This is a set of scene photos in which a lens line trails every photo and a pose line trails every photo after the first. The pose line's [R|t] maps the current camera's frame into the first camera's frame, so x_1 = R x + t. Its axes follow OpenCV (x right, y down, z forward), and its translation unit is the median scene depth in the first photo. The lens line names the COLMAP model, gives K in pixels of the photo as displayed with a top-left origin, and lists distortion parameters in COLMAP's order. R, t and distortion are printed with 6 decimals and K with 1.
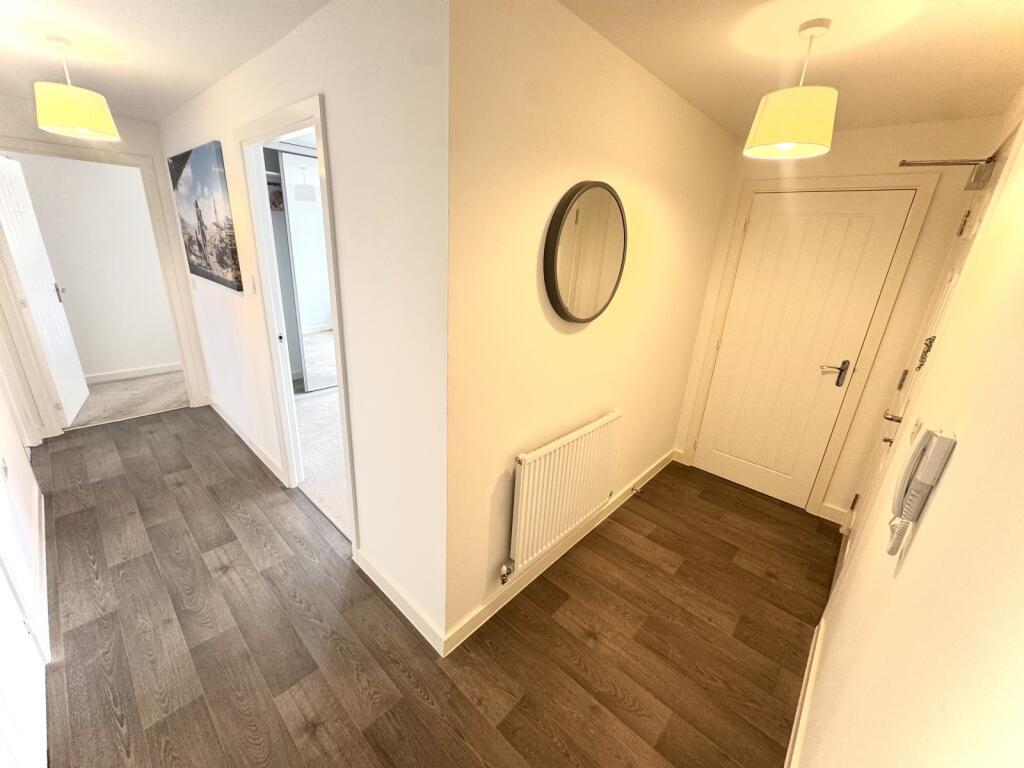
lens RADIAL K [[412.3, 0, 513.0], [0, 412.3, 385.3], [0, 0, 1]] dist [-0.002814, -0.000396]
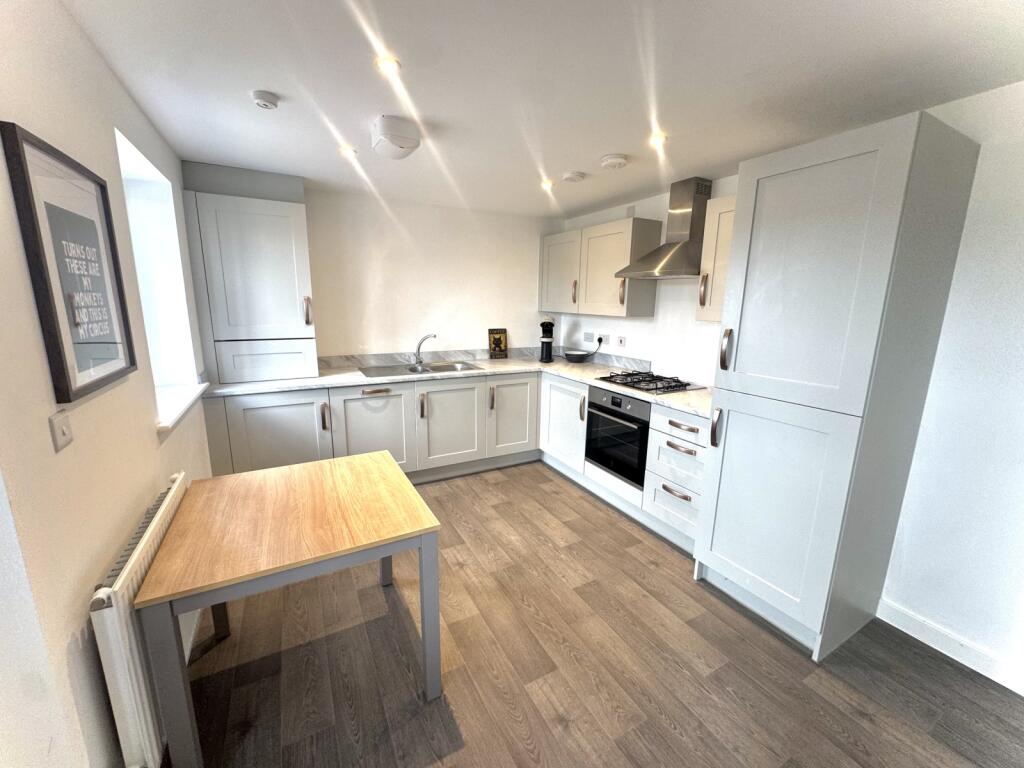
lens RADIAL K [[412.3, 0, 510.7], [0, 412.3, 384.5], [0, 0, 1]] dist [-0.002814, -0.000396]
pose [[0.942549, 0.024146, -0.333194, 0.321667], [-0.073766, 0.987809, -0.137086, 0.061174], [0.325822, 0.153789, 0.932839, 0.095286]]
